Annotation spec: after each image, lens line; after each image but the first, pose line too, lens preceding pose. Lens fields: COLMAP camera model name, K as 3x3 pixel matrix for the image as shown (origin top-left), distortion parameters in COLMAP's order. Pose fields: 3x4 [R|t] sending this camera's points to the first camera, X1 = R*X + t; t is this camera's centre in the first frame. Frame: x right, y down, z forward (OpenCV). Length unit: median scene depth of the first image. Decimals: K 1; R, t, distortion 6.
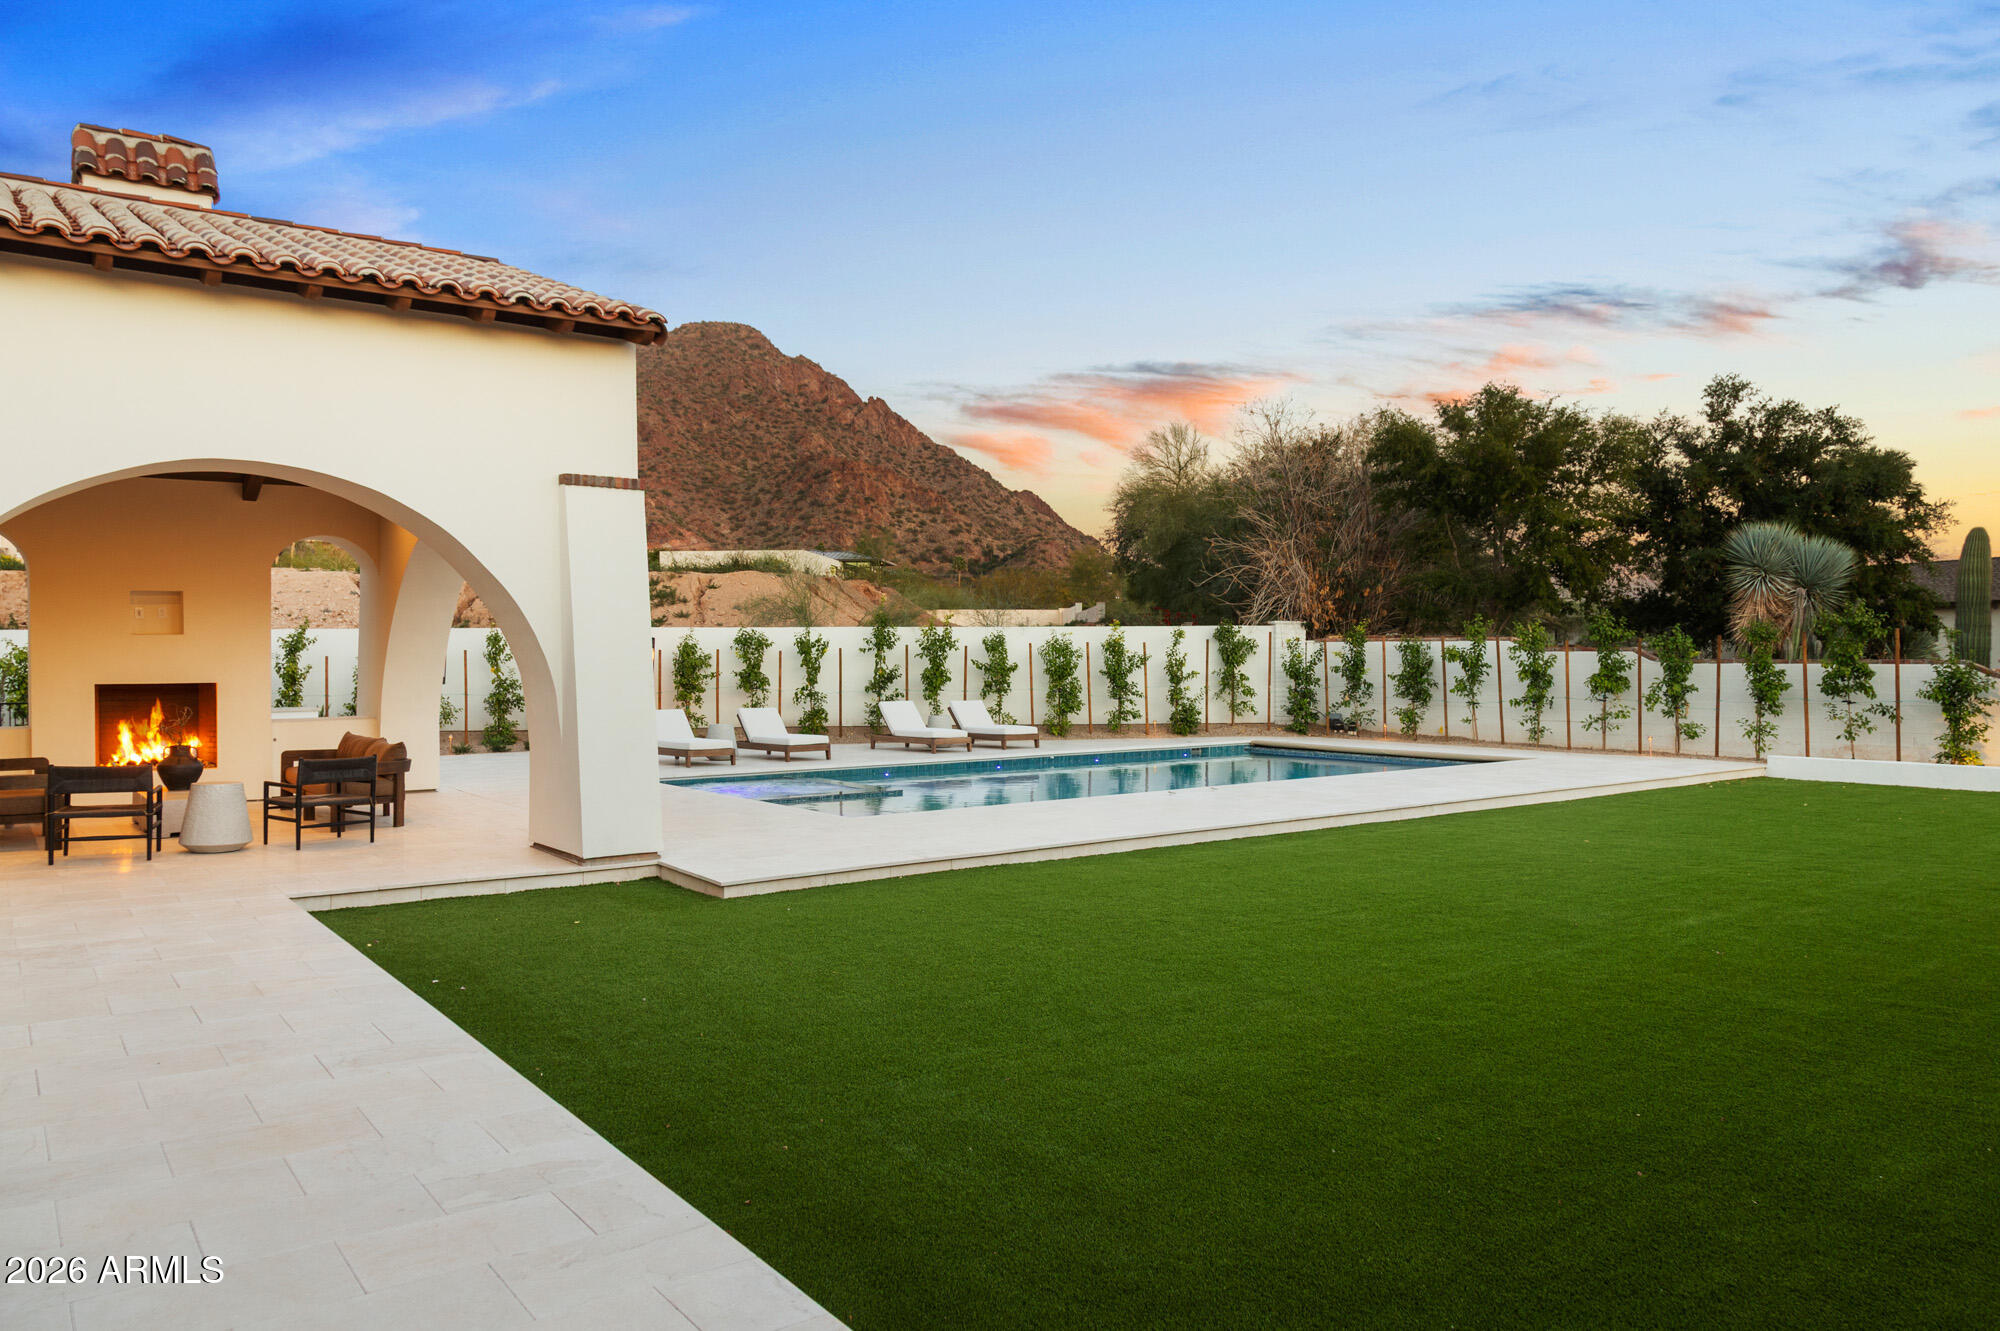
lens RADIAL K [[1353.8, 0, 1006.3], [0, 1353.8, 676.1], [0, 0, 1]] dist [0.015430, -0.000817]
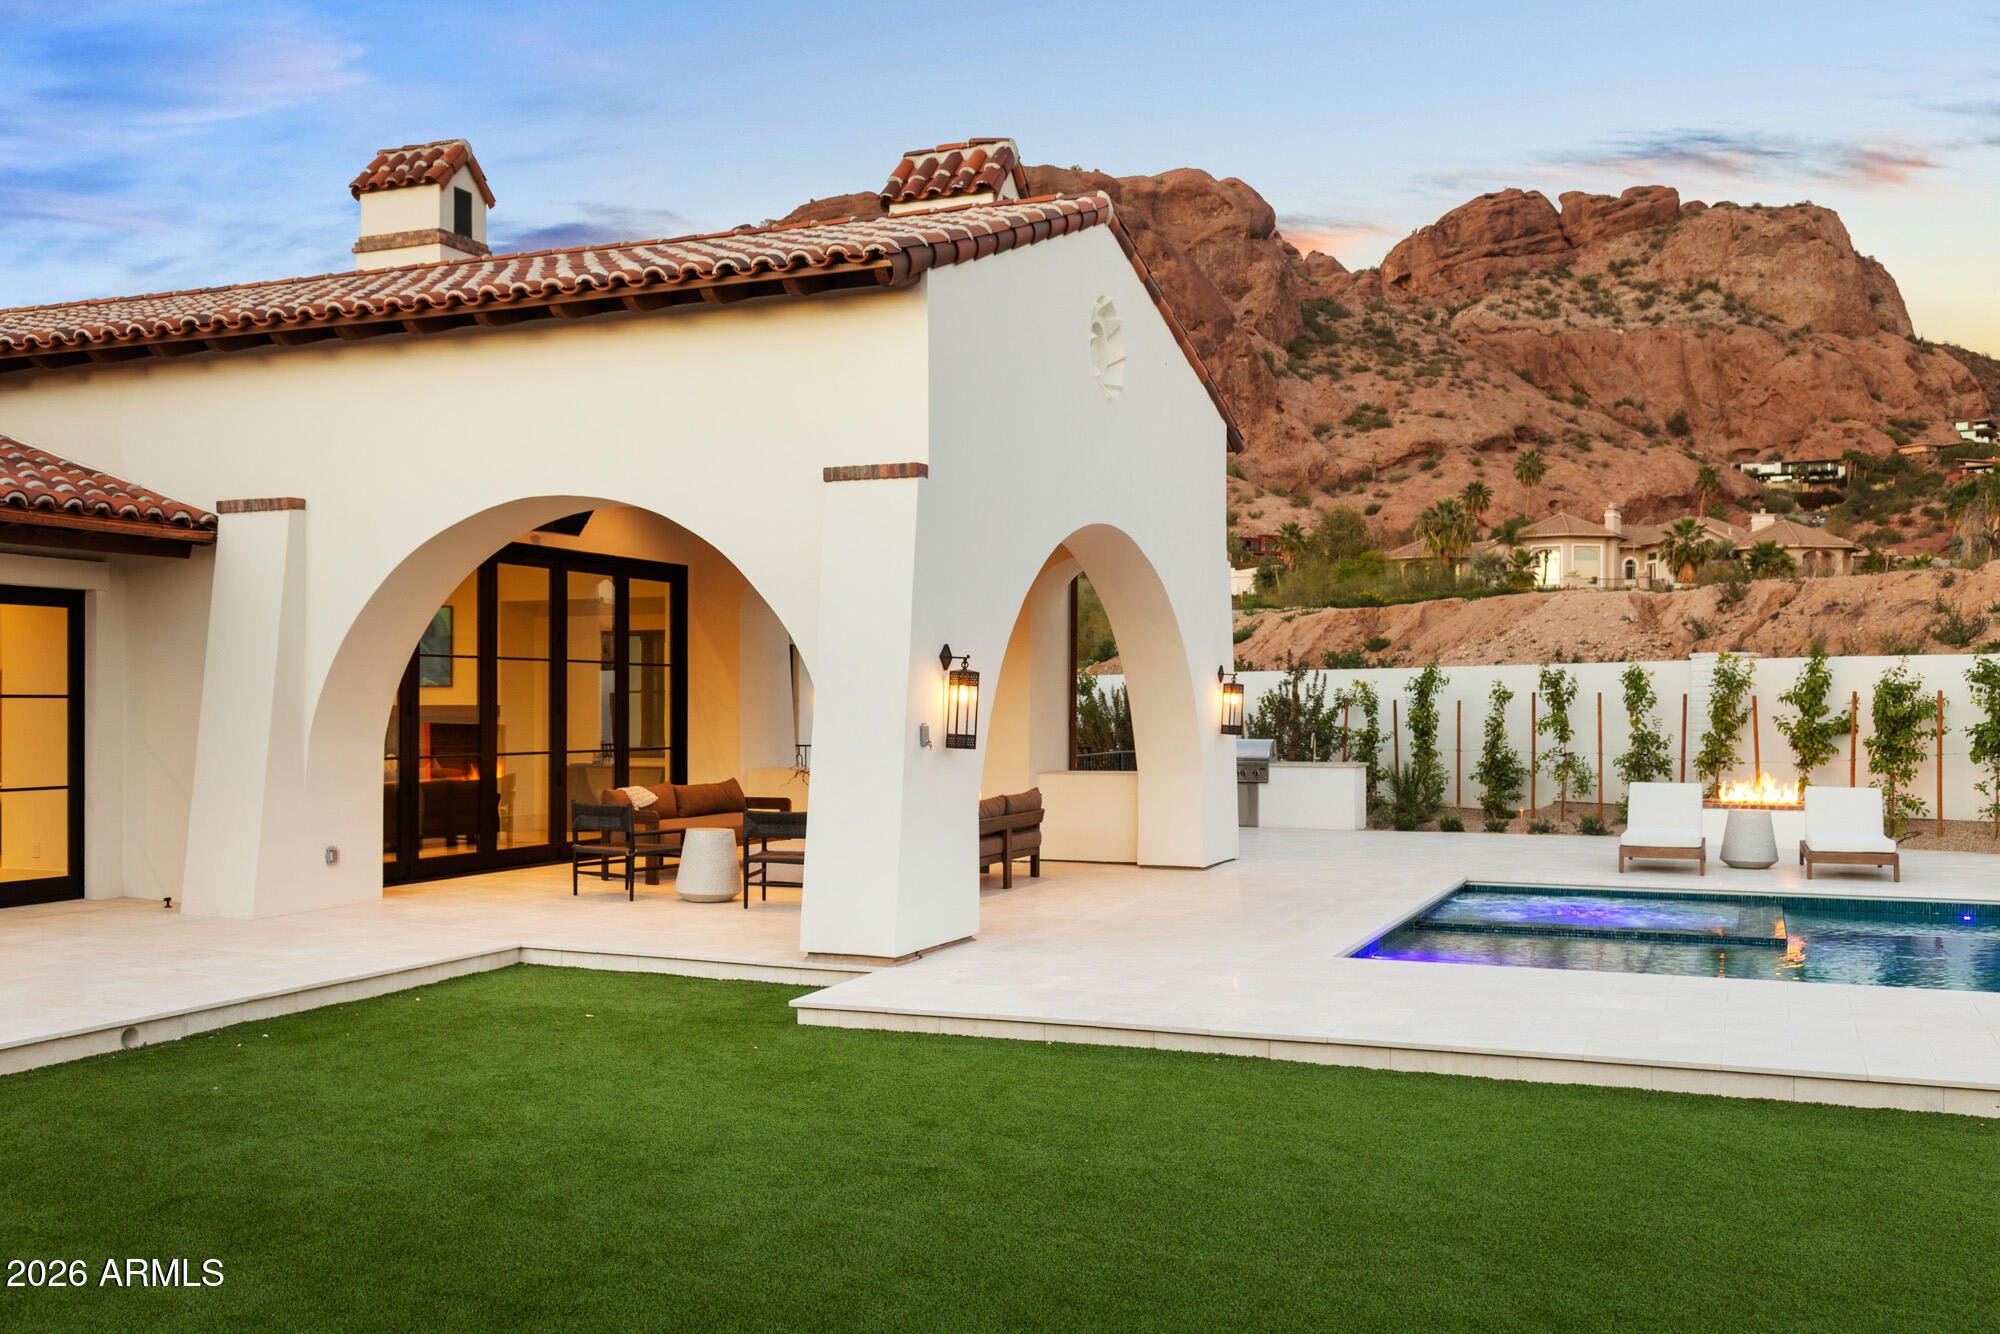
lens RADIAL K [[1818.3, 0, 1003.3], [0, 1818.3, 709.7], [0, 0, 1]] dist [-0.000859, 0.005094]
pose [[0.510119, 0.006647, -0.860078, 0.265715], [-0.016438, 0.999863, -0.002021, -0.002484], [0.859947, 0.015169, 0.510158, 0.223126]]
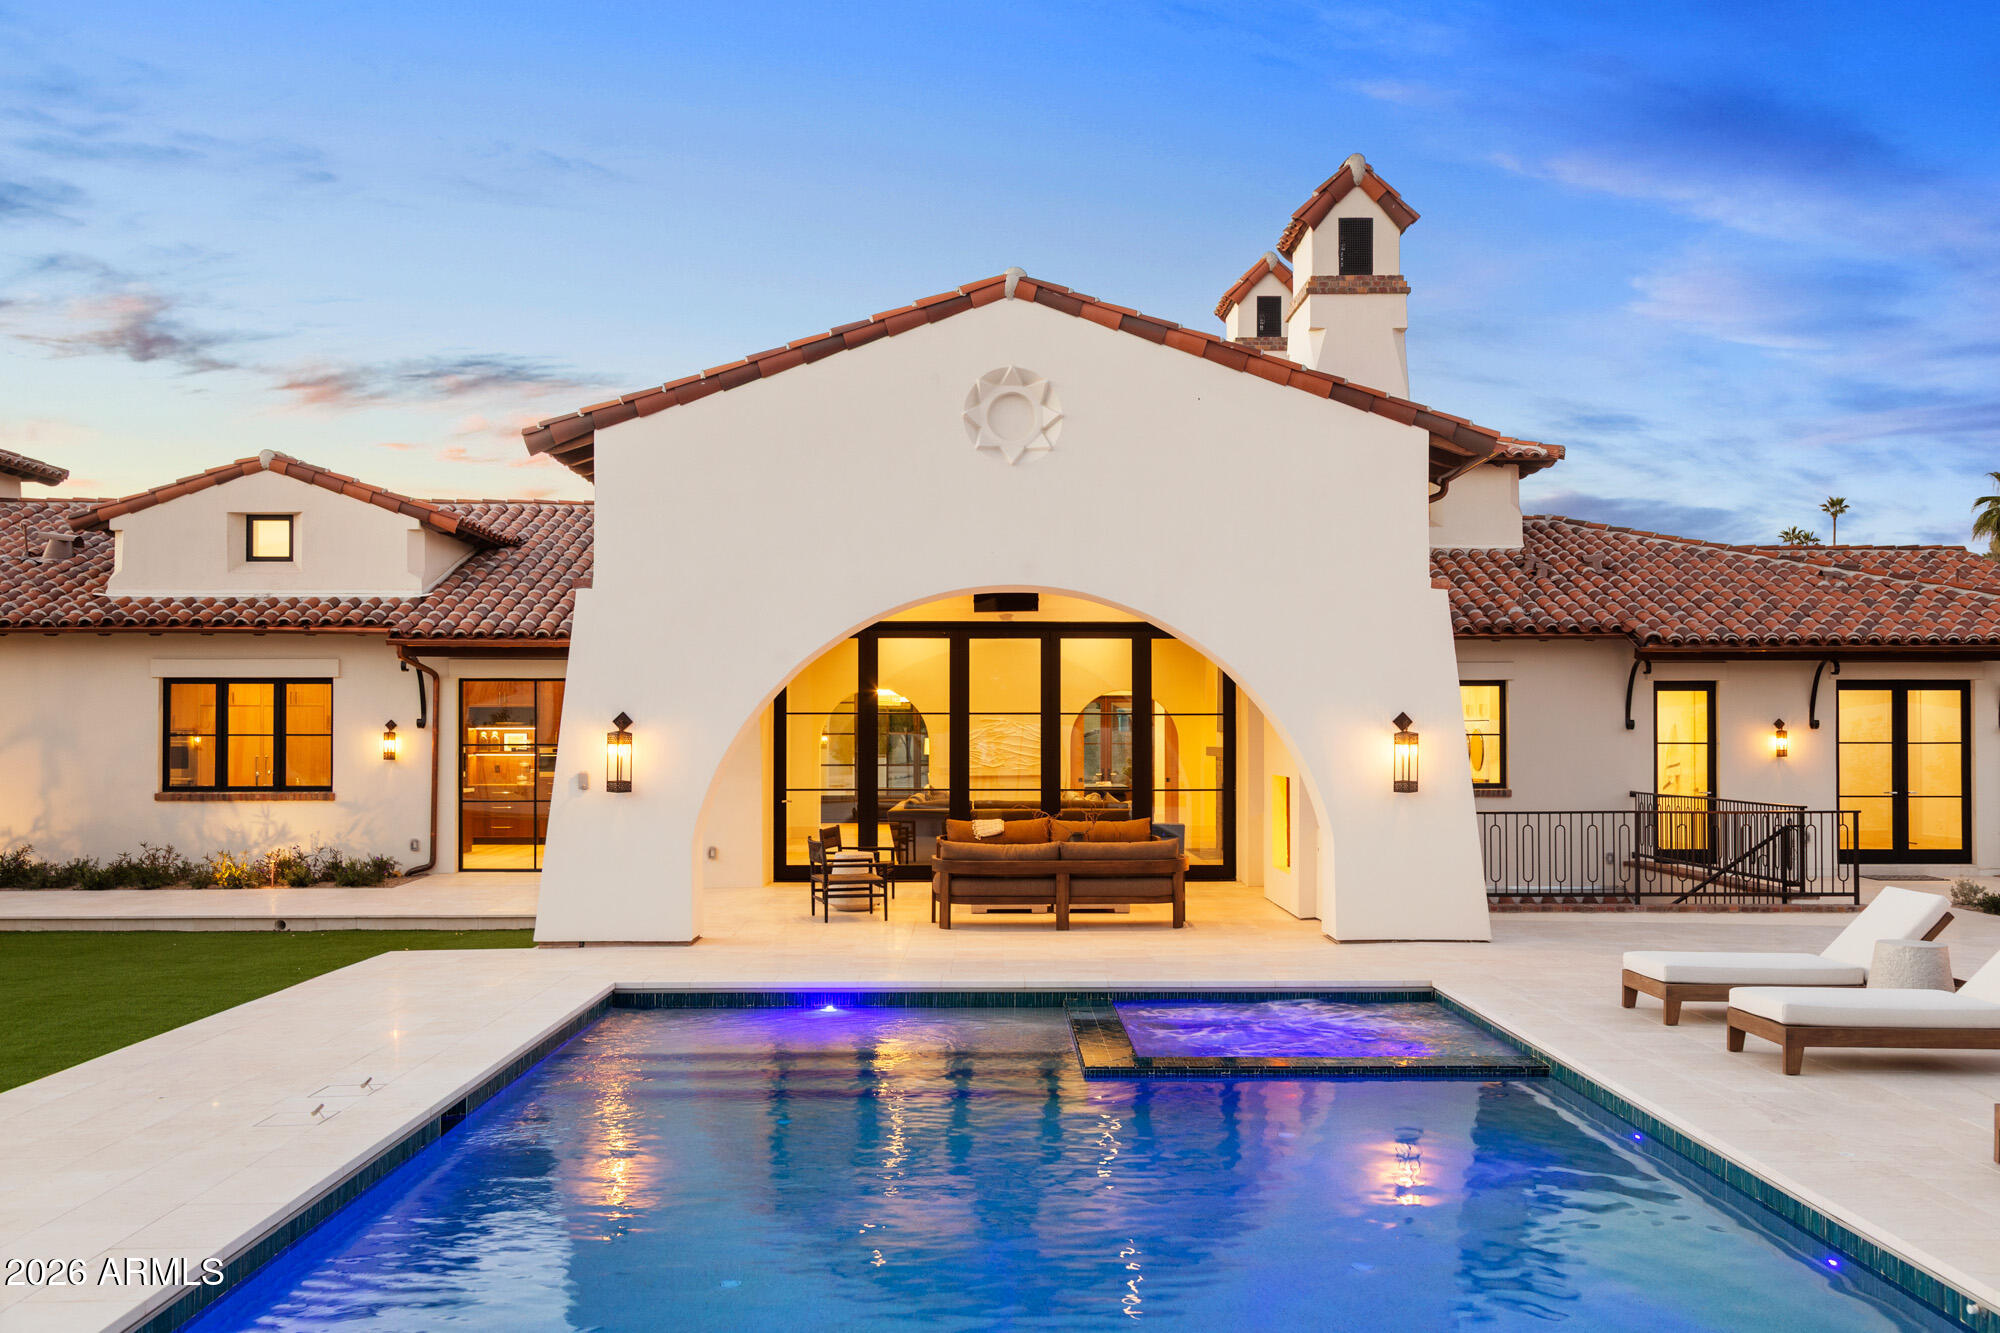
lens RADIAL K [[1845.8, 0, 1009.5], [0, 1845.8, 712.7], [0, 0, 1]] dist [0.011127, 0.002892]
pose [[-0.593590, -0.003836, -0.804759, 0.277314], [-0.010230, 0.999944, 0.002780, -0.021509], [0.804703, 0.009883, -0.593596, 0.881577]]
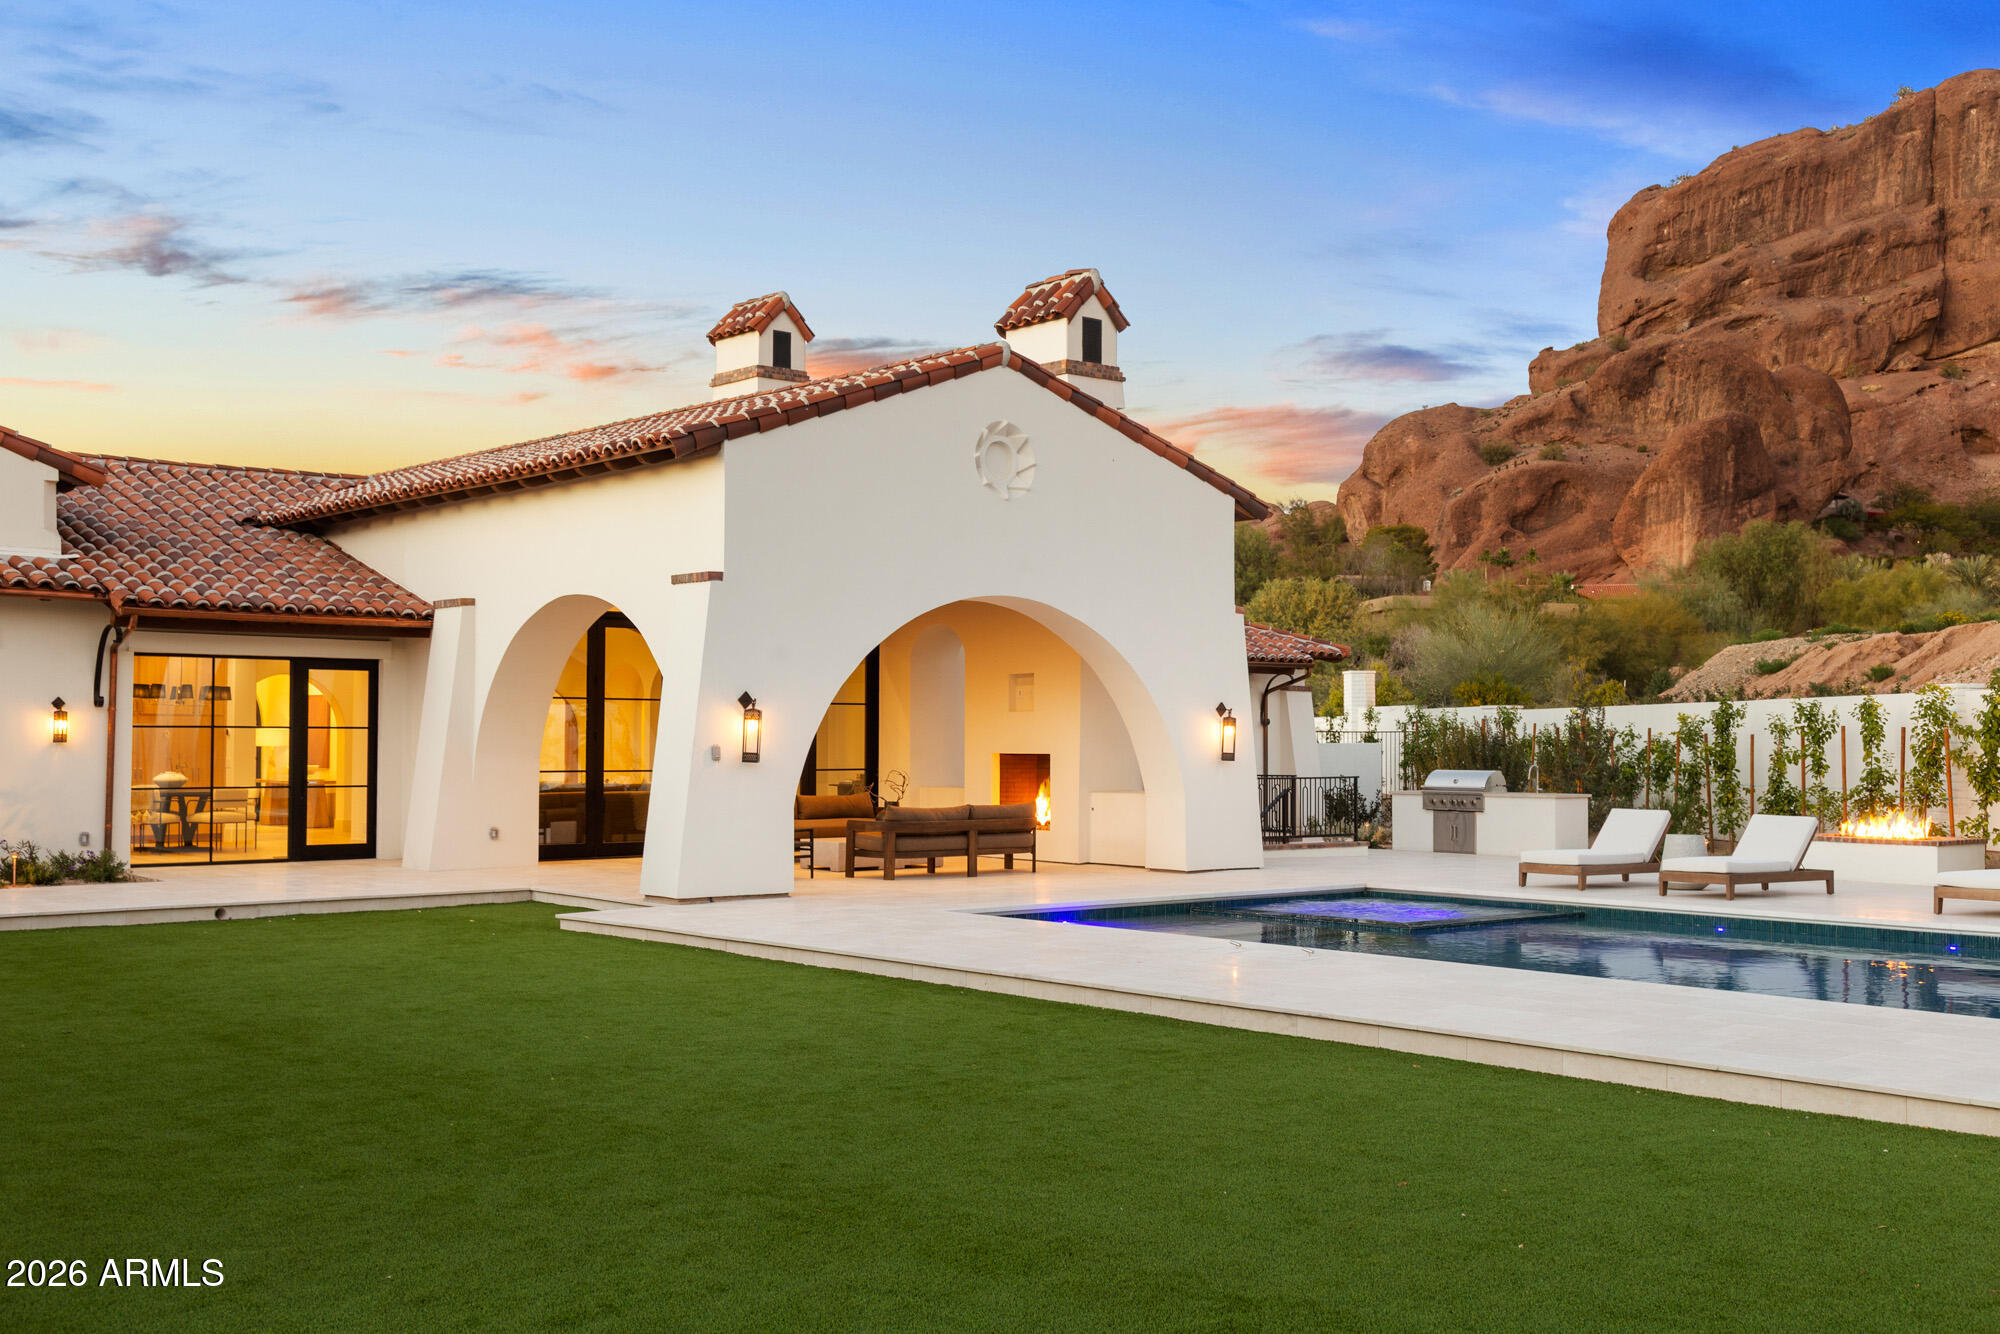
lens RADIAL K [[2074.2, 0, 1000.2], [0, 2074.2, 691.7], [0, 0, 1]] dist [0.029164, -0.017287]
pose [[0.065085, -0.019755, -0.997684, 0.625618], [-0.019719, 0.999583, -0.021079, -0.005084], [0.997685, 0.021045, 0.064668, 0.478892]]
